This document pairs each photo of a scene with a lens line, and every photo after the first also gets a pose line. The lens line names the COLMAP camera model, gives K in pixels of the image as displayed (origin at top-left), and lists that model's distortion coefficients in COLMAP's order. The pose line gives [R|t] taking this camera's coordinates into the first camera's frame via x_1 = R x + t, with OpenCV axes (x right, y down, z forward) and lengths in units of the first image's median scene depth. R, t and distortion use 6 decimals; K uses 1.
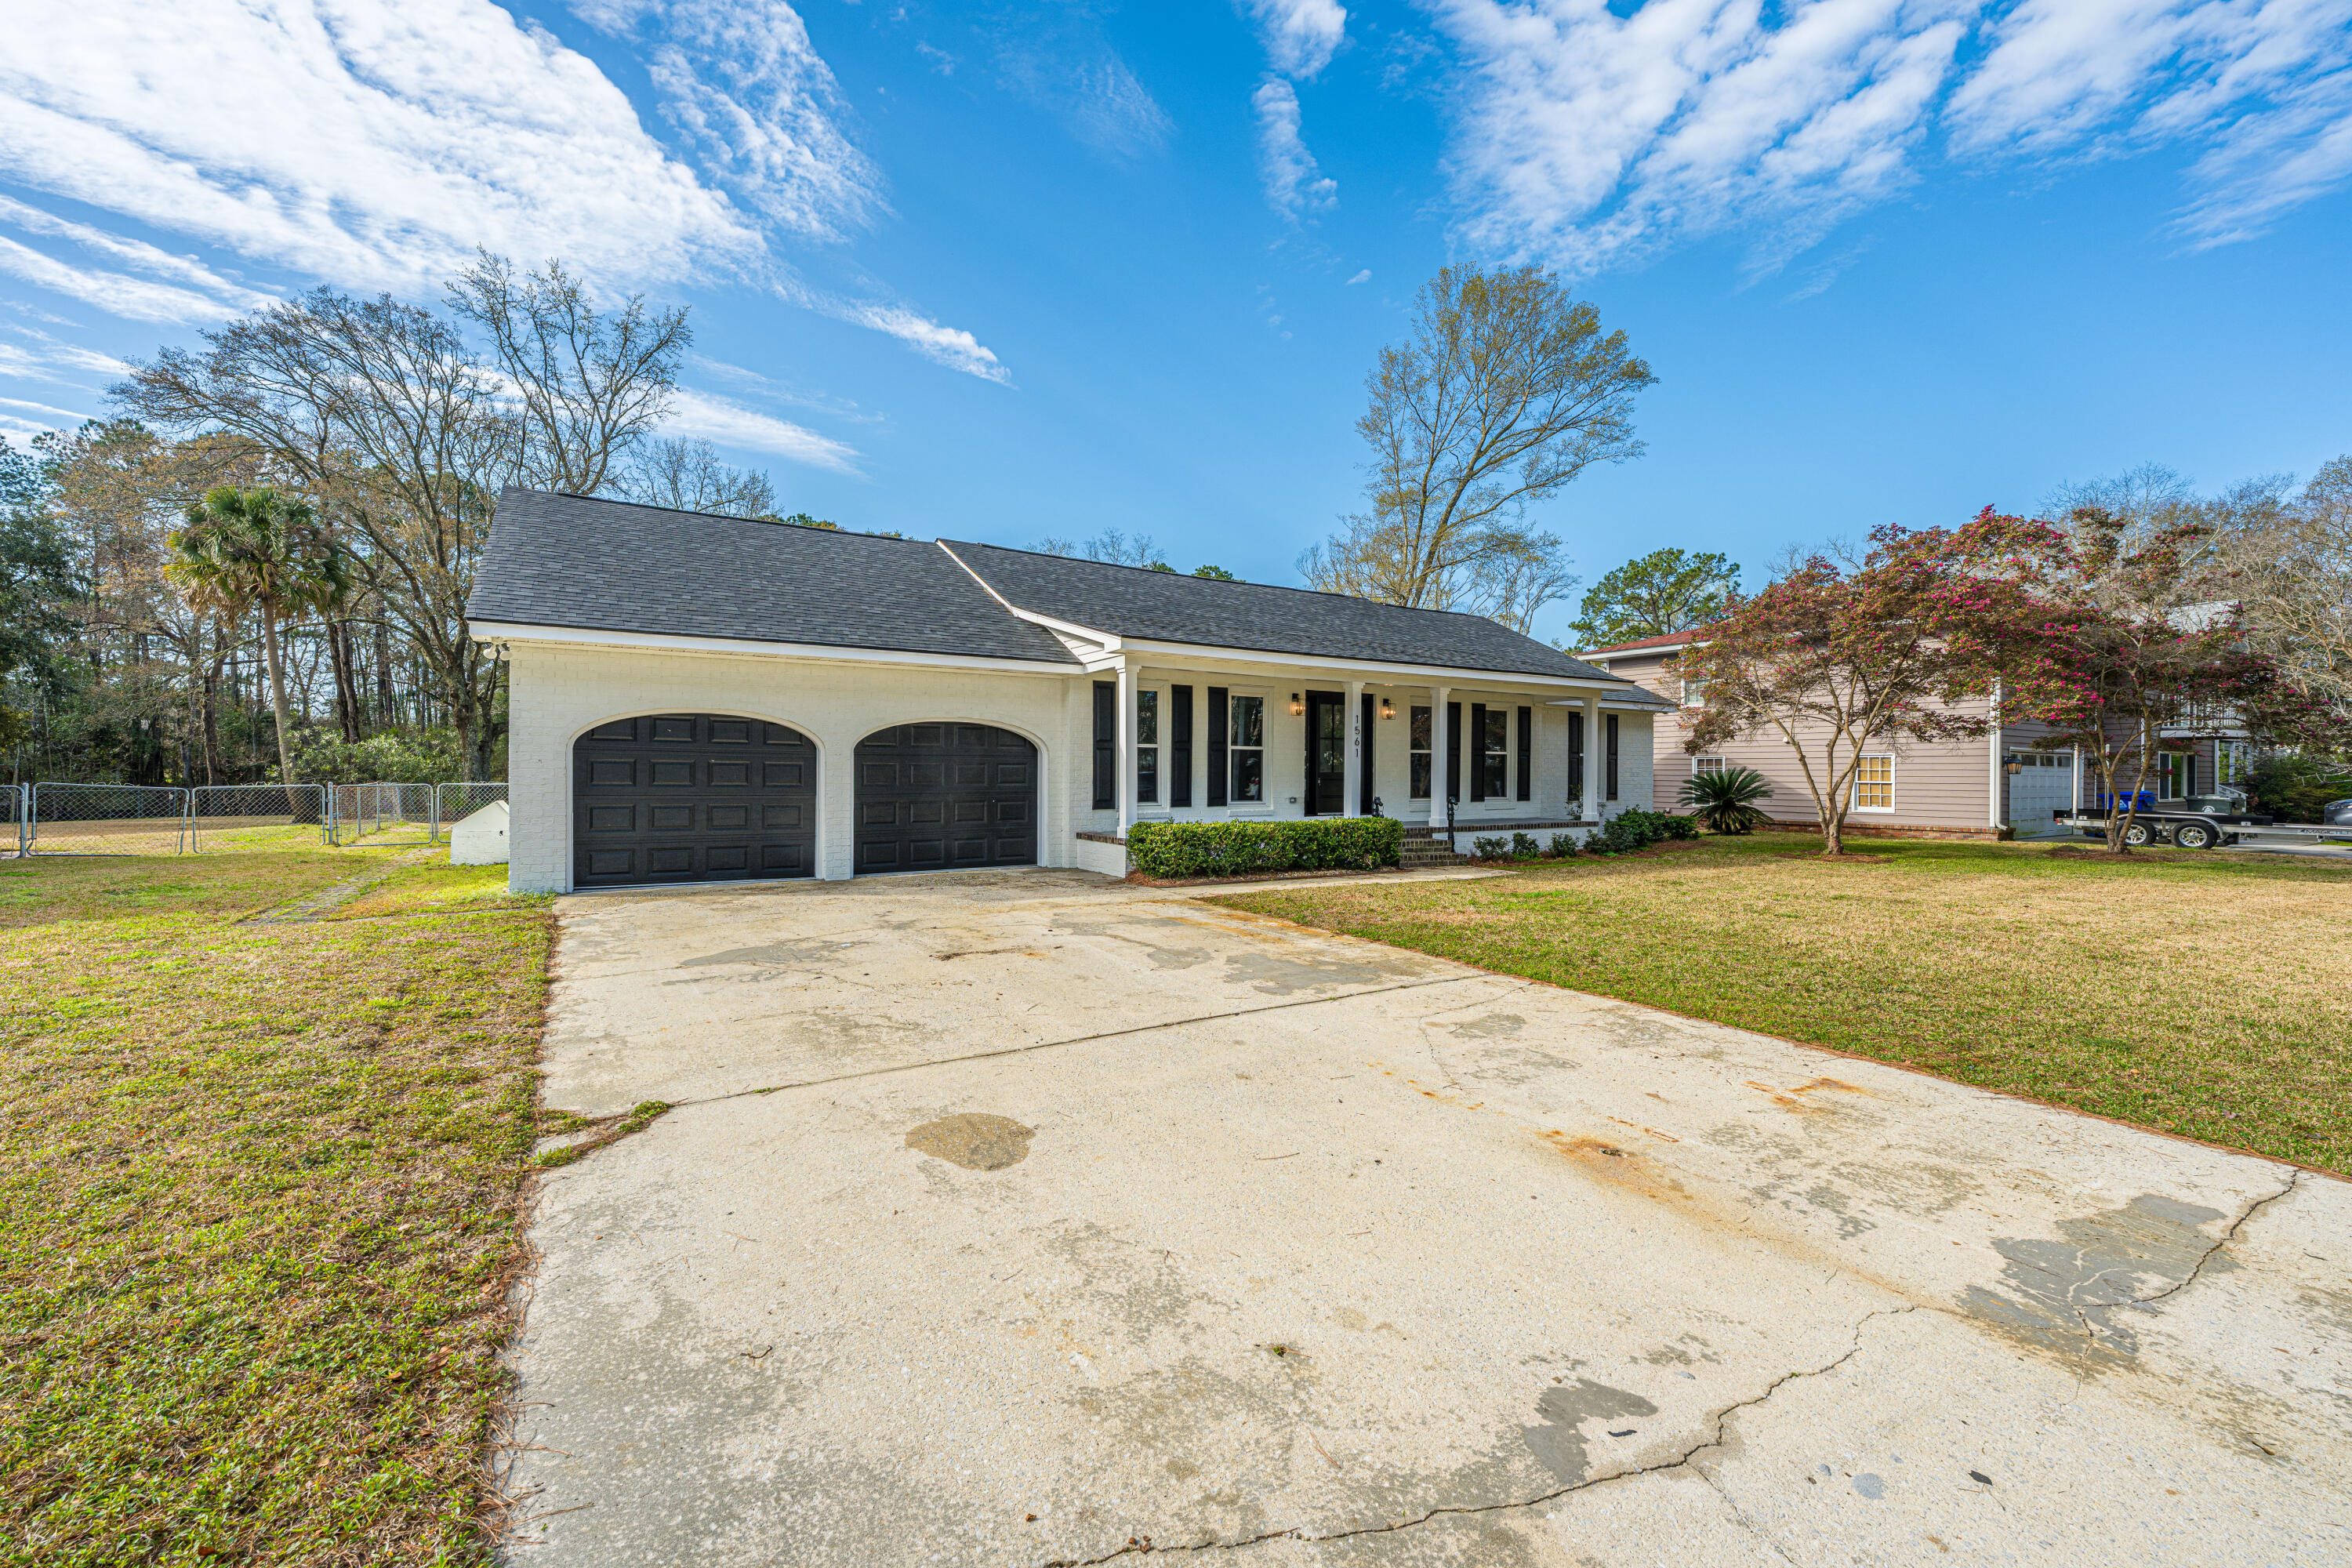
lens RADIAL K [[958.0, 0, 1164.5], [0, 958.0, 750.8], [0, 0, 1]] dist [-0.000057, 0.000307]
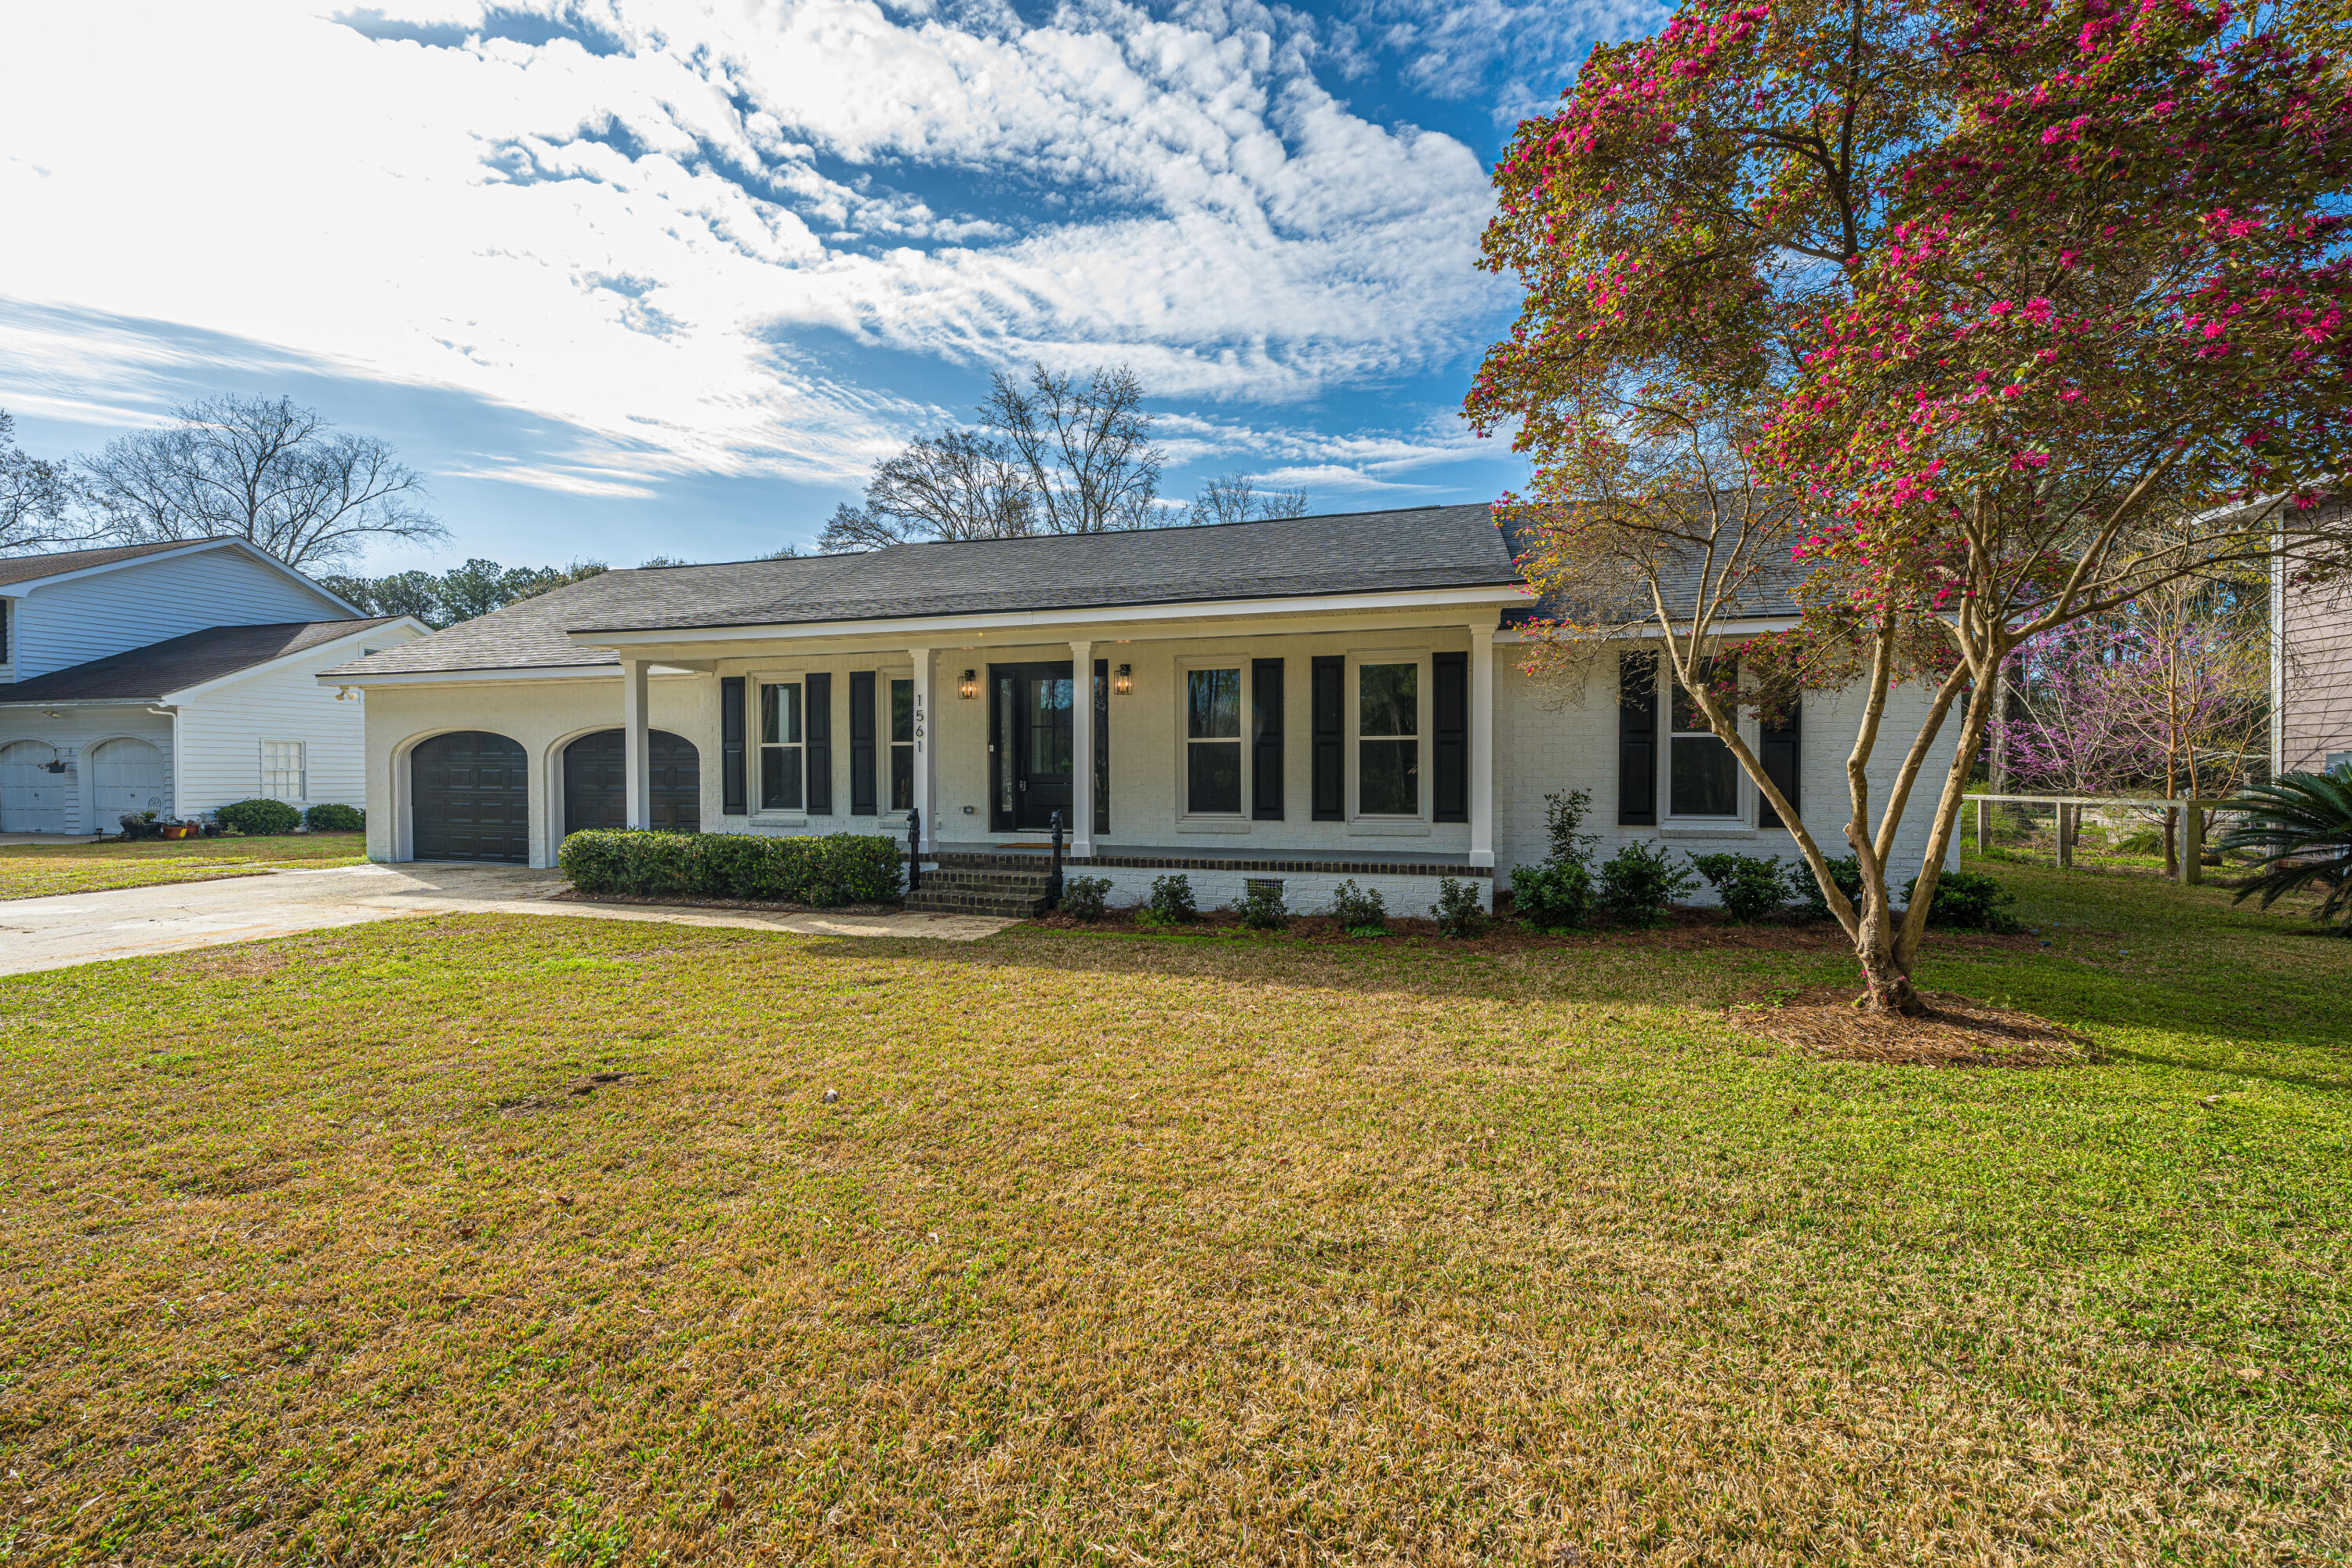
lens RADIAL K [[966.5, 0, 1164.6], [0, 966.5, 758.2], [0, 0, 1]] dist [-0.000933, -0.000041]
pose [[0.674499, -0.017514, -0.738068, 0.795260], [0.020269, 0.999781, -0.005202, 0.016934], [0.737998, -0.011451, 0.674706, 0.587559]]
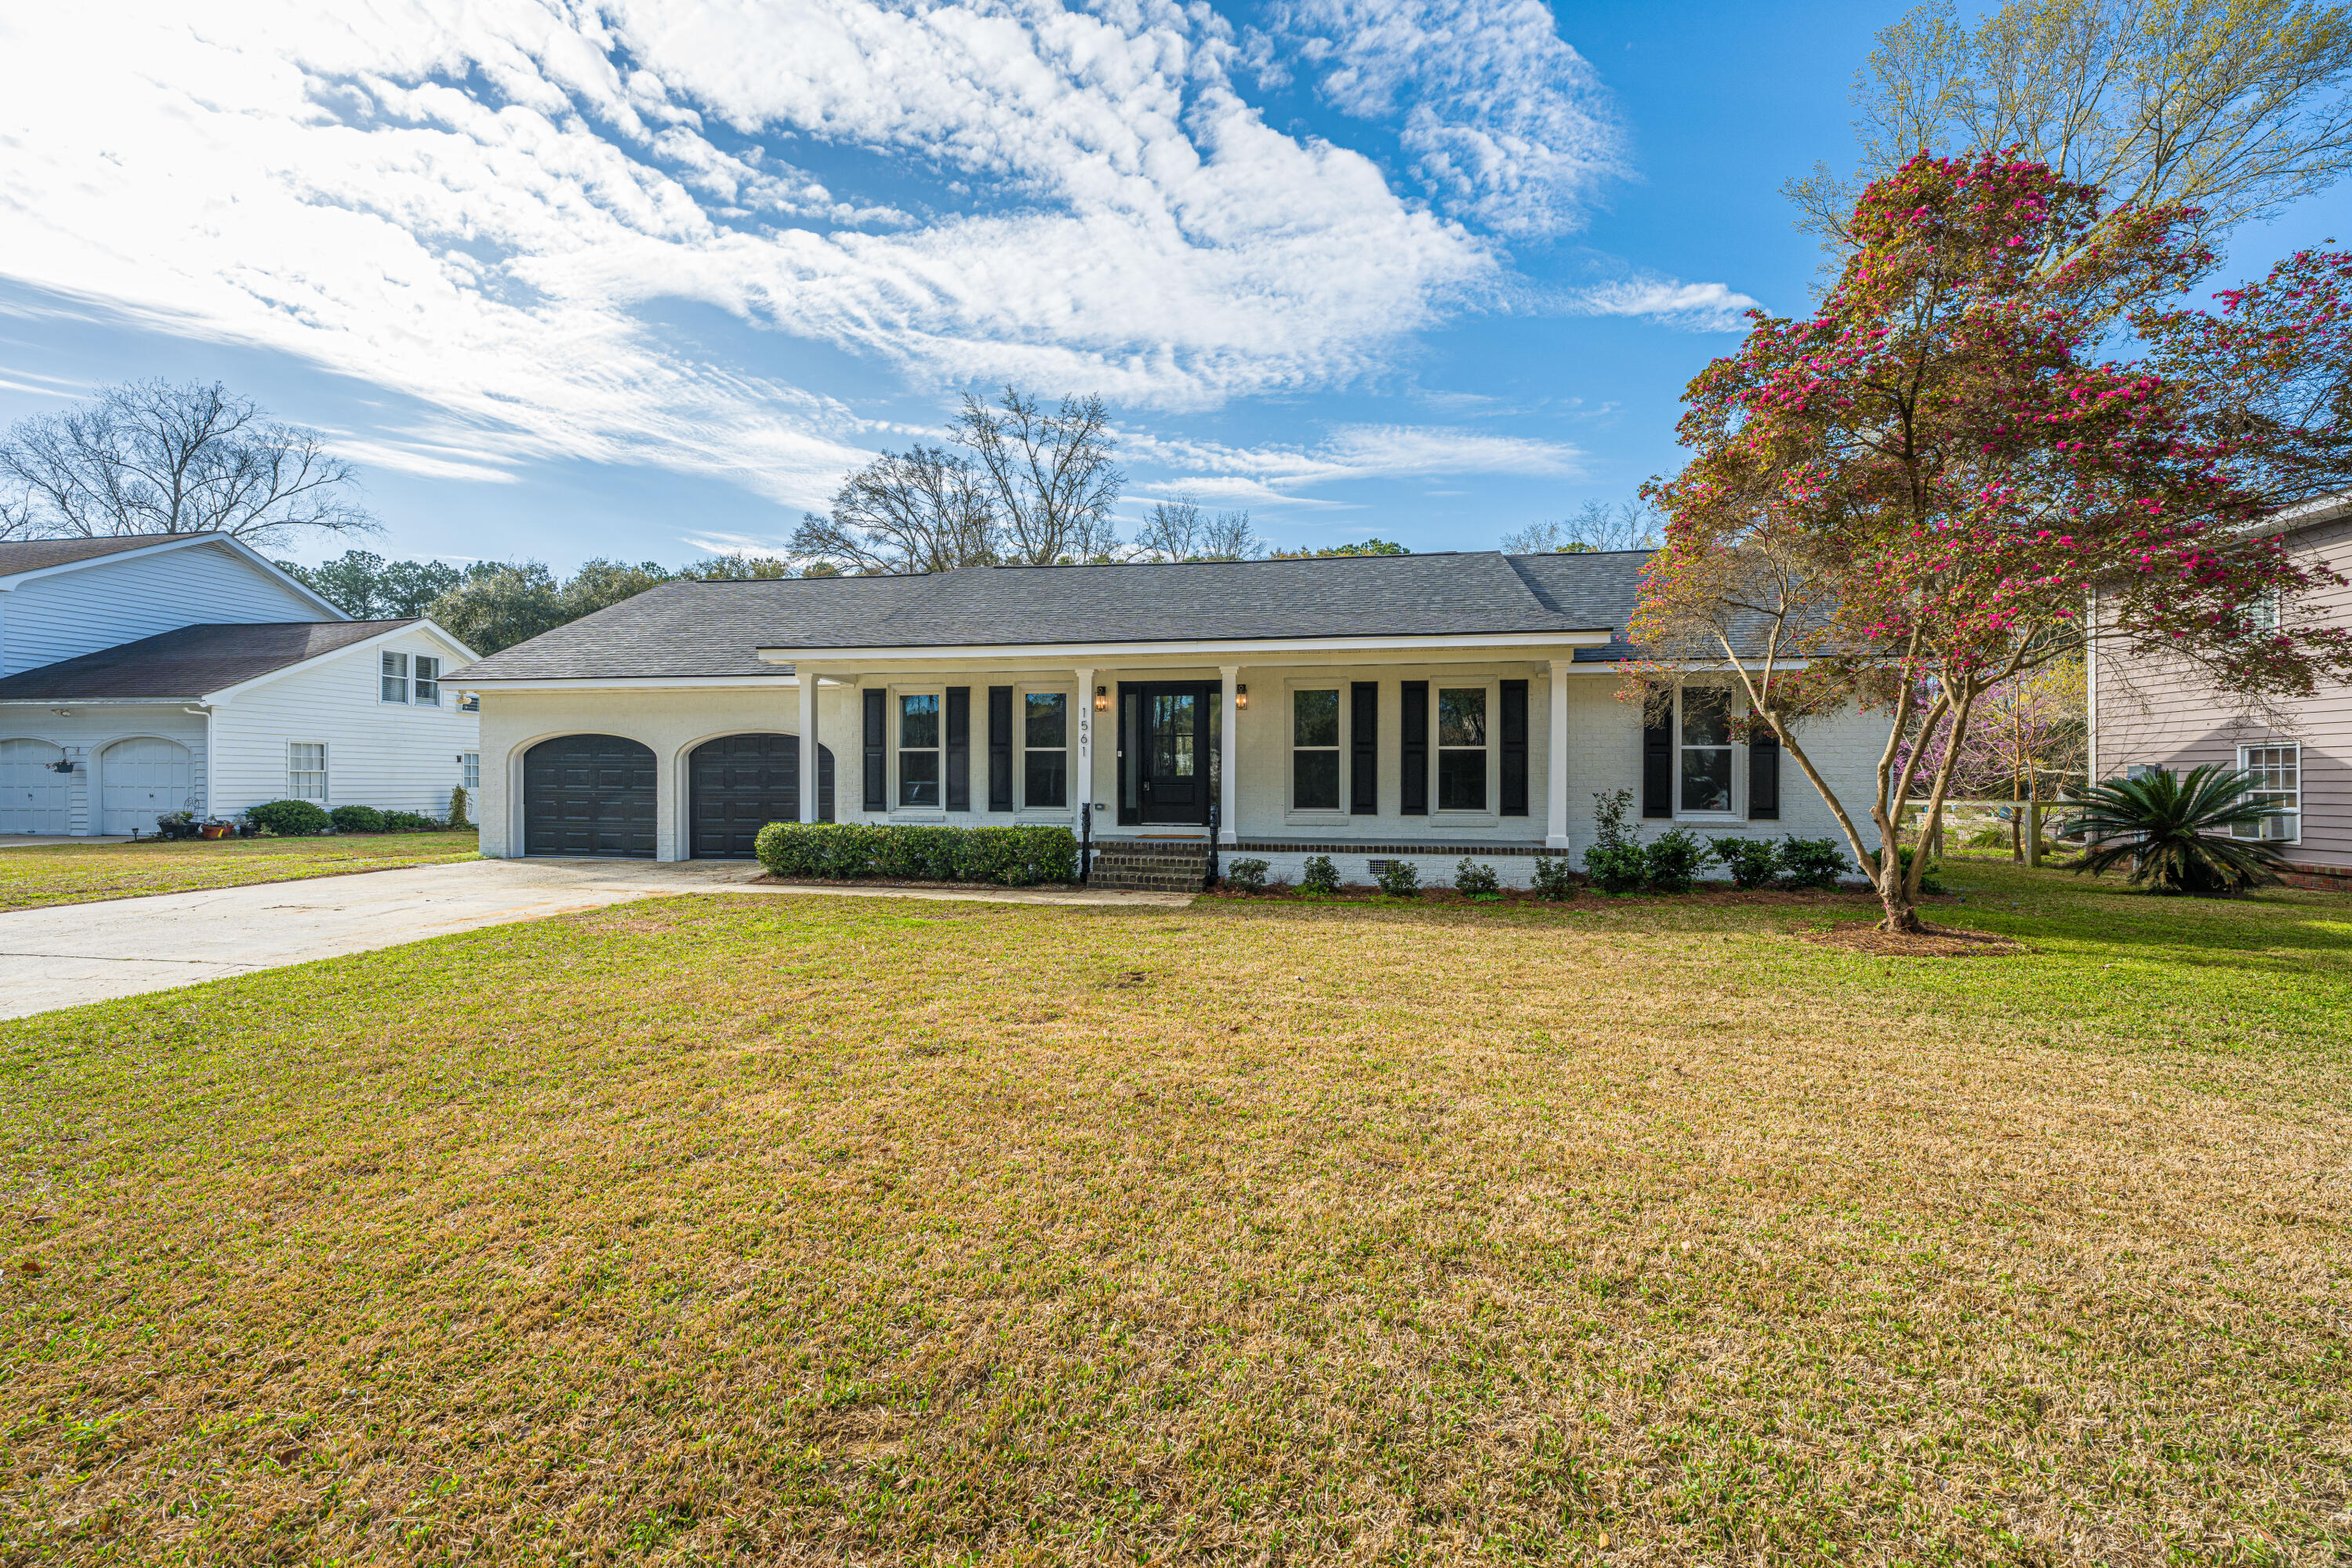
lens RADIAL K [[953.0, 0, 1178.4], [0, 953.0, 807.3], [0, 0, 1]] dist [0.002906, 0.000185]
pose [[0.753602, 0.014513, -0.657171, 0.758513], [0.014815, 0.999127, 0.039054, 0.017887], [0.657164, -0.039167, 0.752729, 0.375528]]
